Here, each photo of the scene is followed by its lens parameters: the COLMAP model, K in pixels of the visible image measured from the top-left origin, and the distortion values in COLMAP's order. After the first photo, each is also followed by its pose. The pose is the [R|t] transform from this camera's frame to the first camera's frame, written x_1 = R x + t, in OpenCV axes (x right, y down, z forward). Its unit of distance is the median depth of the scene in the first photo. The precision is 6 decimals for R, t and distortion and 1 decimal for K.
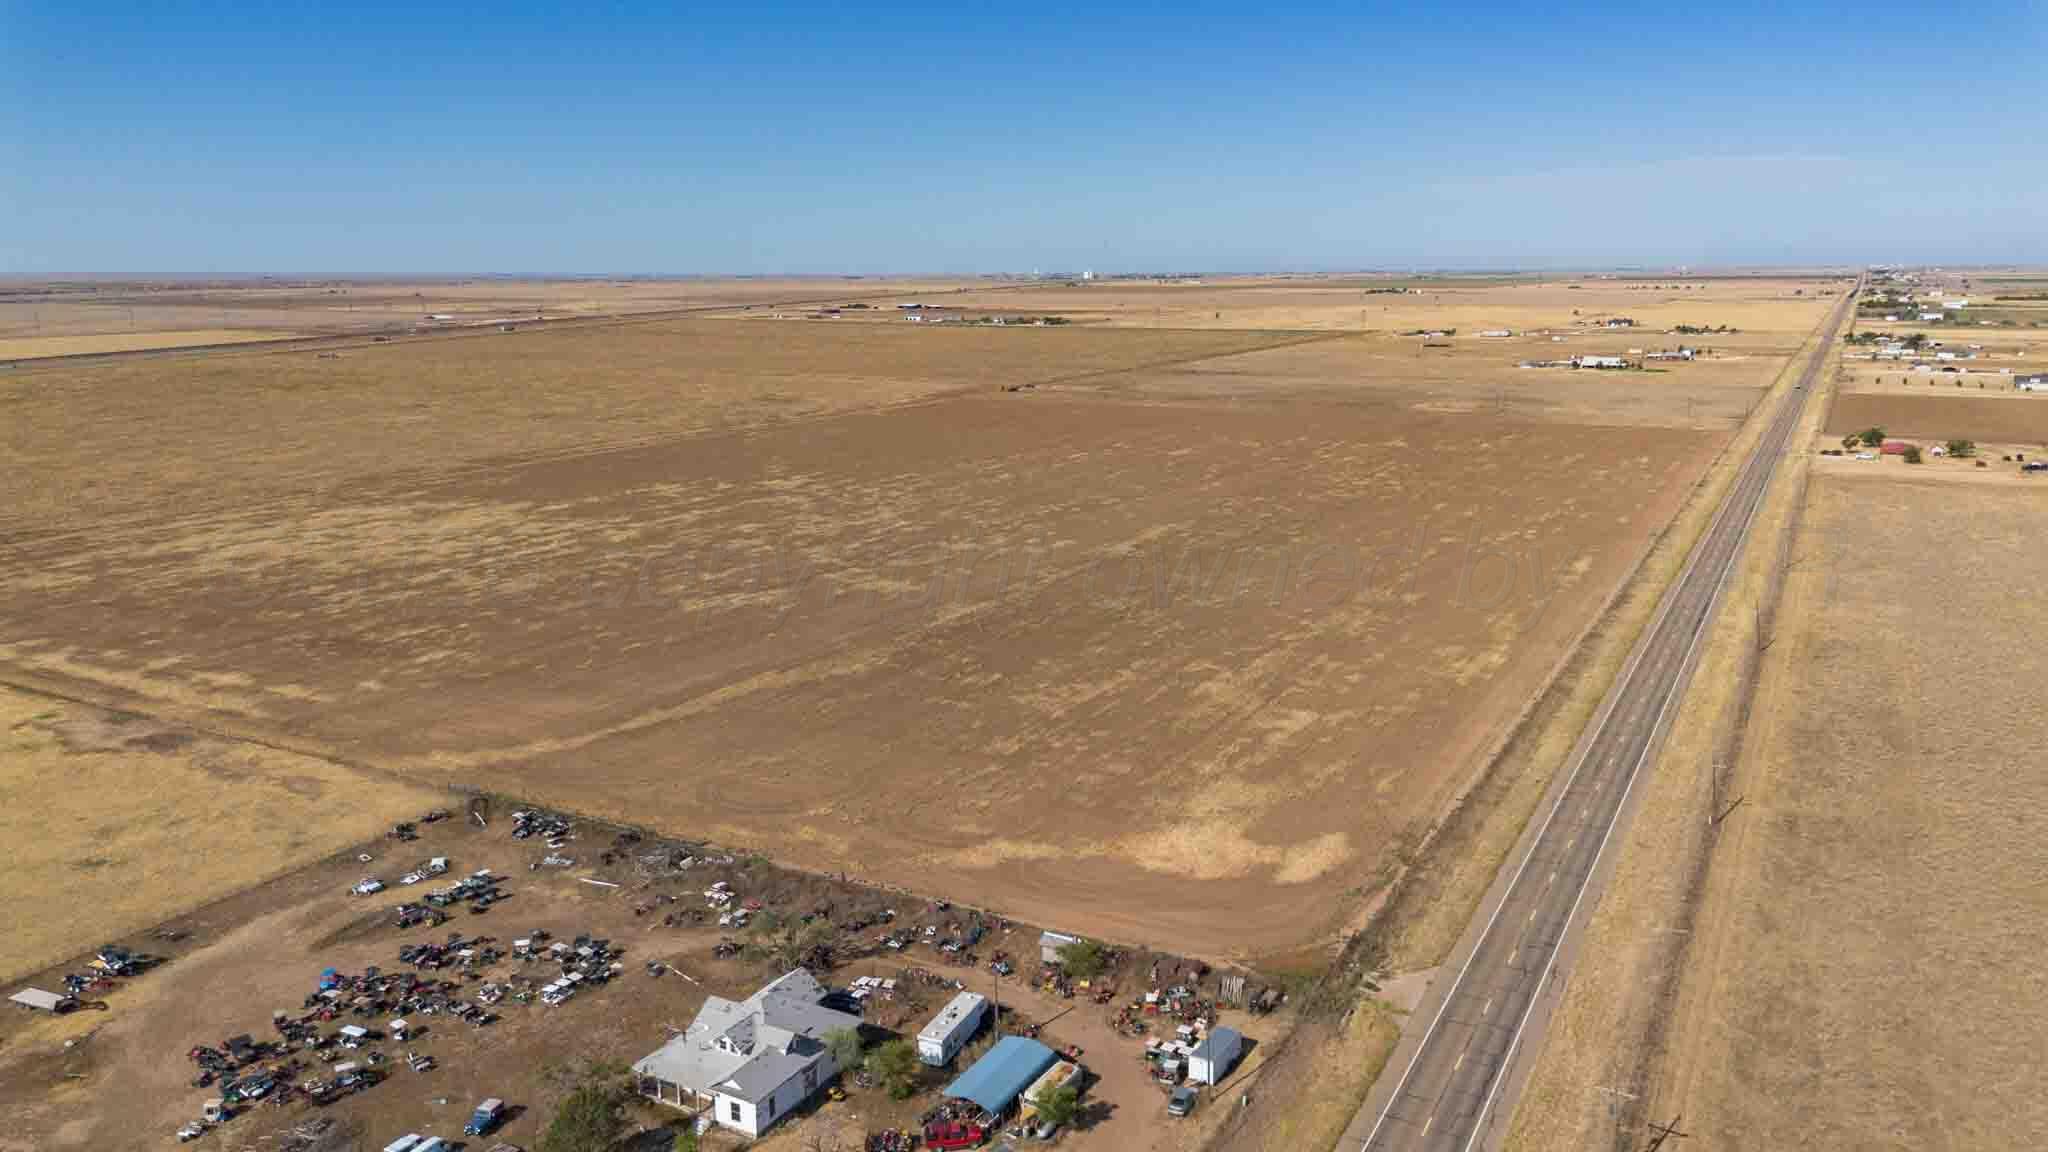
lens RADIAL K [[1469.4, 0, 1027.7], [0, 1469.4, 567.5], [0, 0, 1]] dist [0.074913, -0.072508]
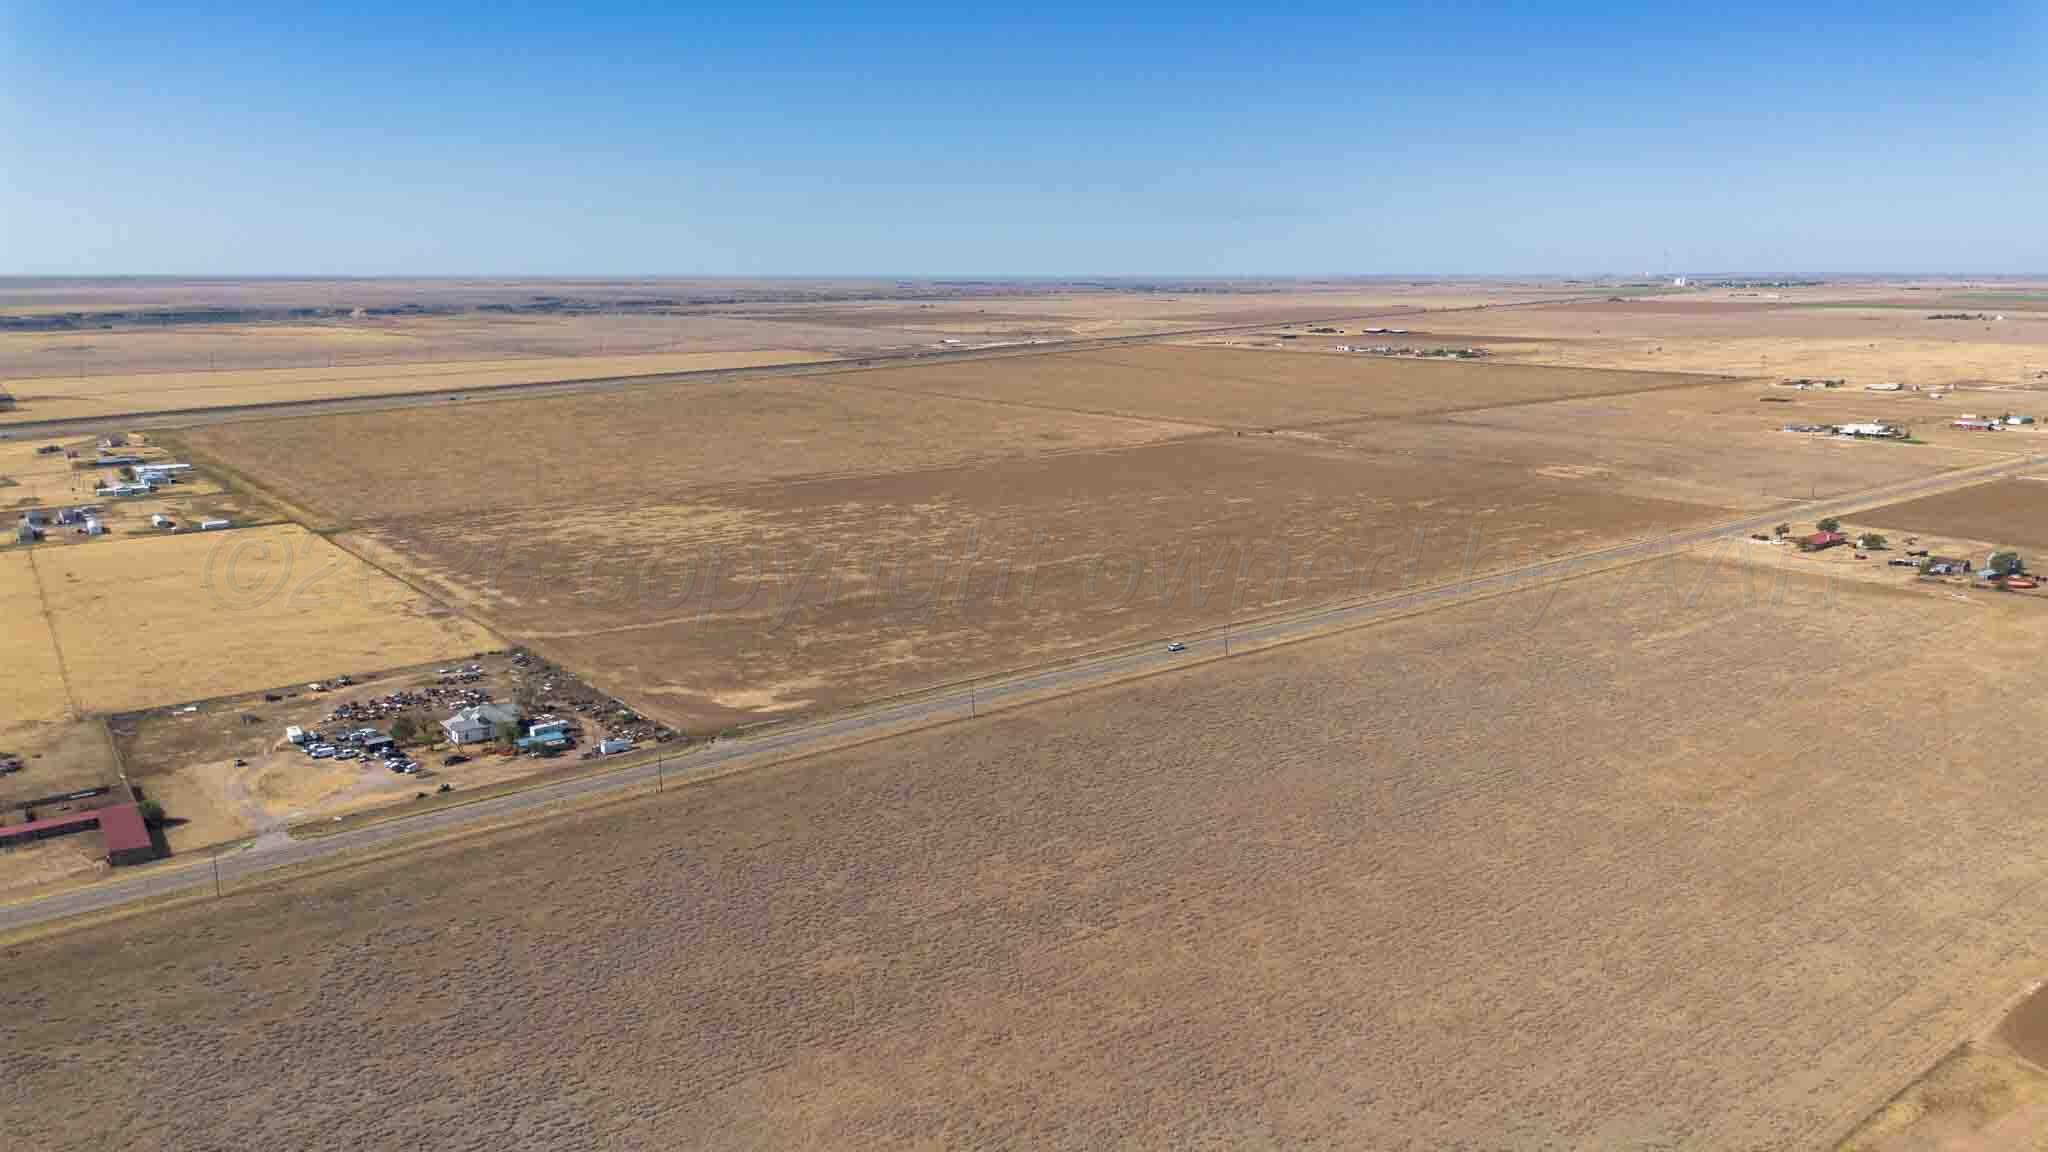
lens RADIAL K [[1469.4, 0, 1020.5], [0, 1469.4, 575.3], [0, 0, 1]] dist [0.074913, -0.072508]
pose [[0.920057, 0.082382, -0.383024, 1.056087], [-0.080137, 0.996544, 0.021845, -0.059891], [0.383500, 0.010595, 0.923480, -0.709645]]
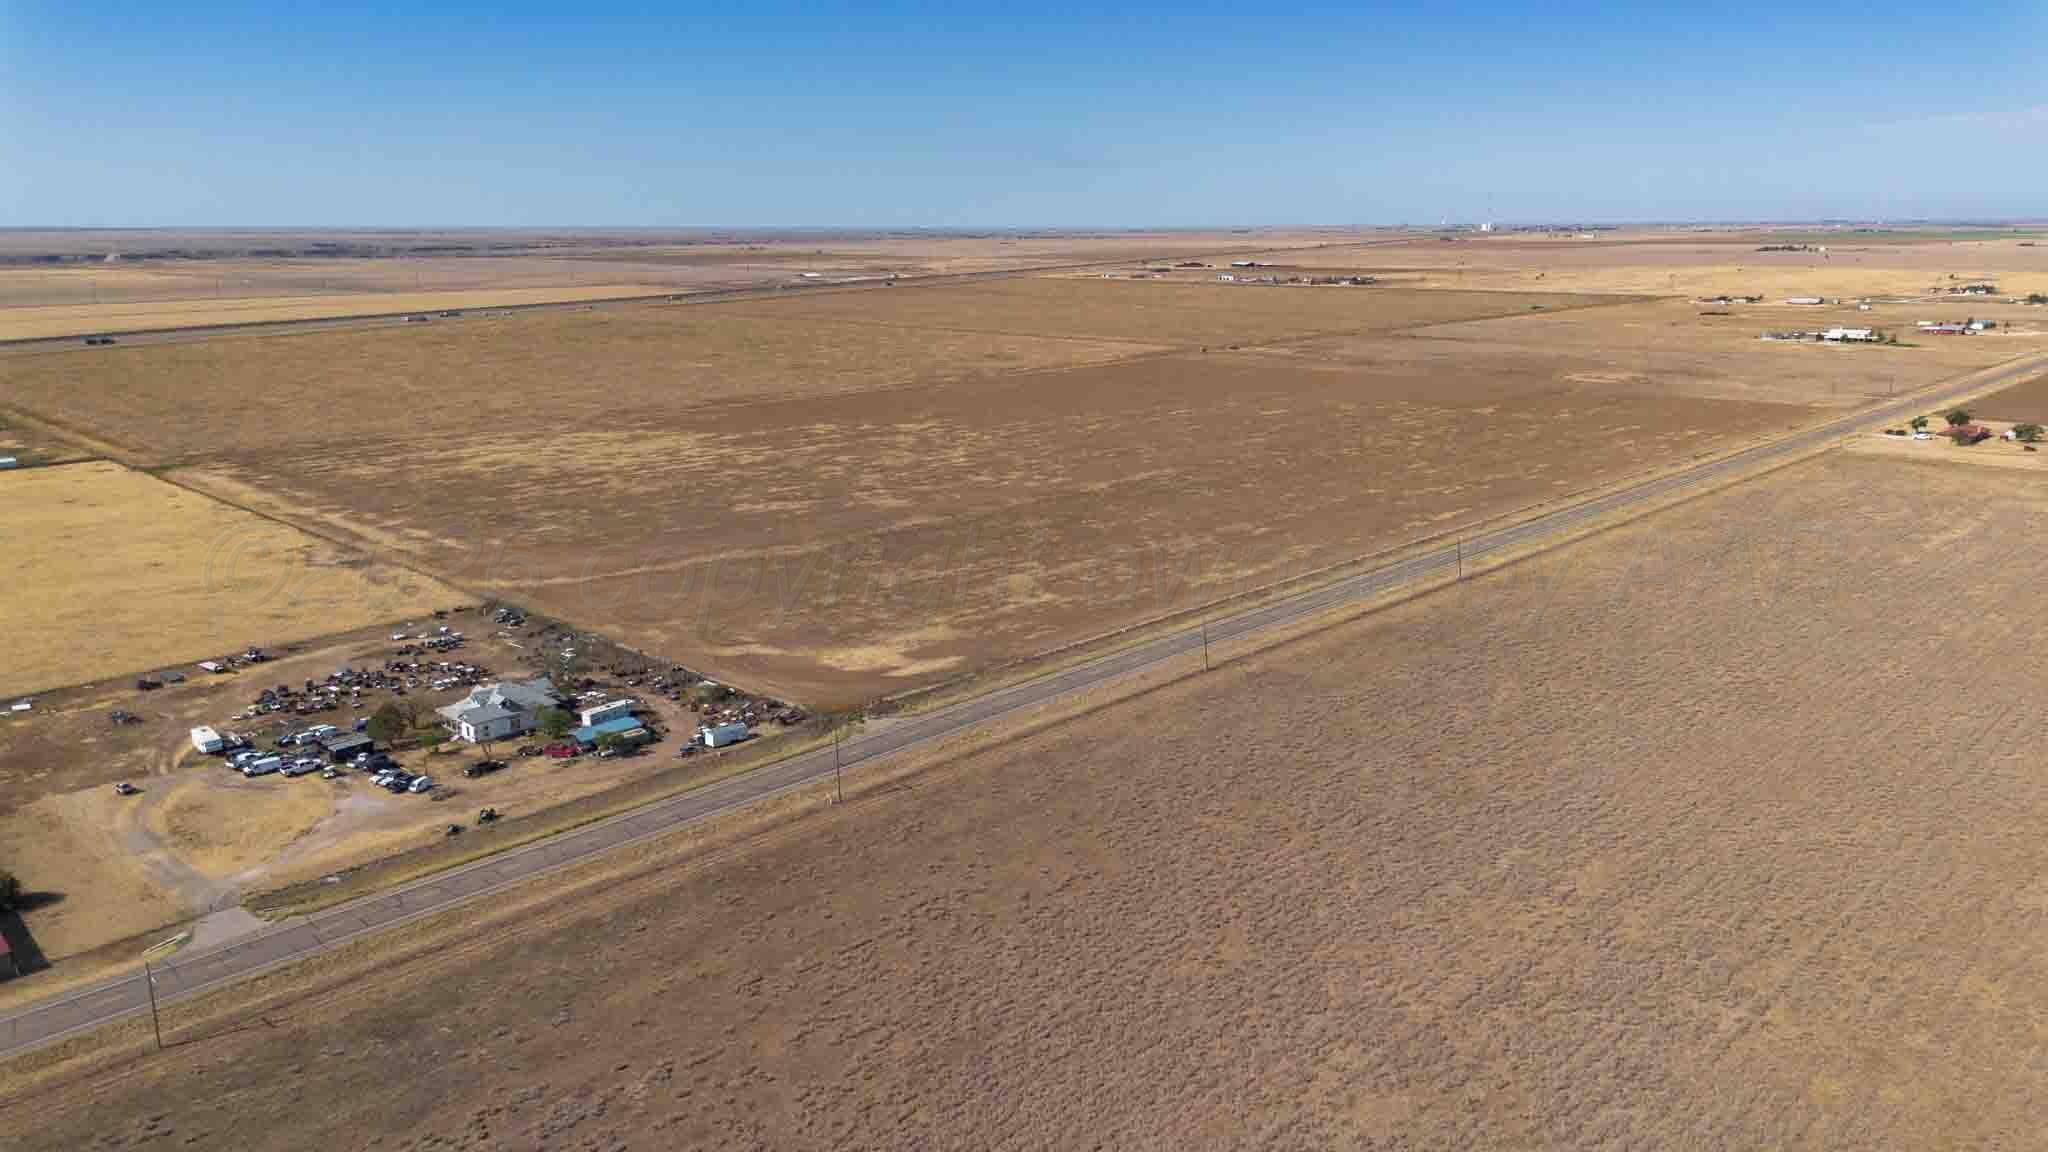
lens RADIAL K [[1469.4, 0, 1024.2], [0, 1469.4, 566.6], [0, 0, 1]] dist [0.074913, -0.072508]
pose [[0.963437, 0.060896, -0.260923, 0.541670], [-0.052884, 0.997892, 0.037623, 0.020584], [0.262664, -0.022449, 0.964626, -0.370433]]
